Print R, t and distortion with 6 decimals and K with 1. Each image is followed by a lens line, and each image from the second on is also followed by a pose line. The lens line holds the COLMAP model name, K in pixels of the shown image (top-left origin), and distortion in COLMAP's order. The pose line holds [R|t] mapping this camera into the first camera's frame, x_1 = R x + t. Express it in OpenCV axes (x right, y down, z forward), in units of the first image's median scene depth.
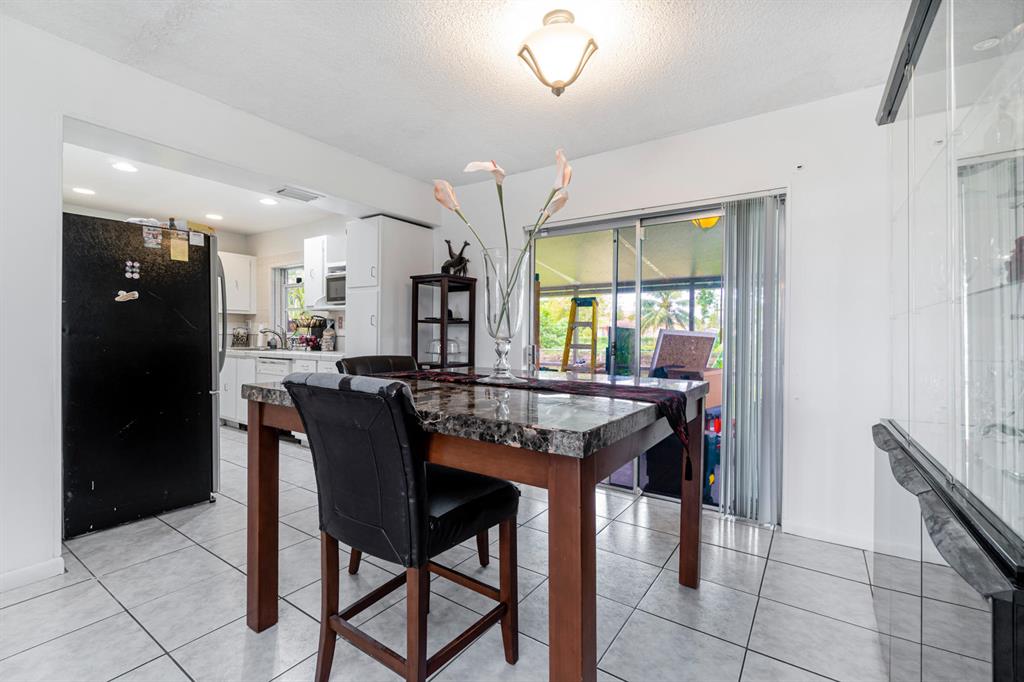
lens RADIAL K [[446.4, 0, 512.0], [0, 446.4, 341.0], [0, 0, 1]] dist [-0.043586, -0.000038]
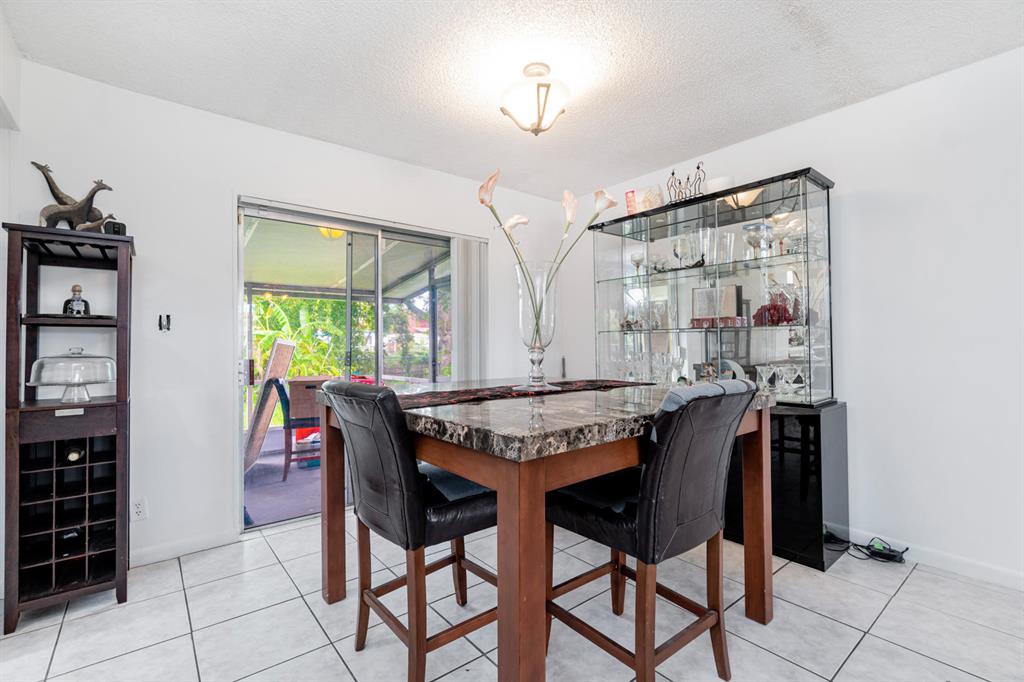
lens RADIAL K [[451.7, 0, 494.9], [0, 451.7, 338.6], [0, 0, 1]] dist [-0.005403, -0.000140]
pose [[0.313715, 0.002767, 0.949513, -0.497935], [0.018756, 0.999783, -0.009111, -0.010109], [-0.949332, 0.020667, 0.313595, 0.356621]]
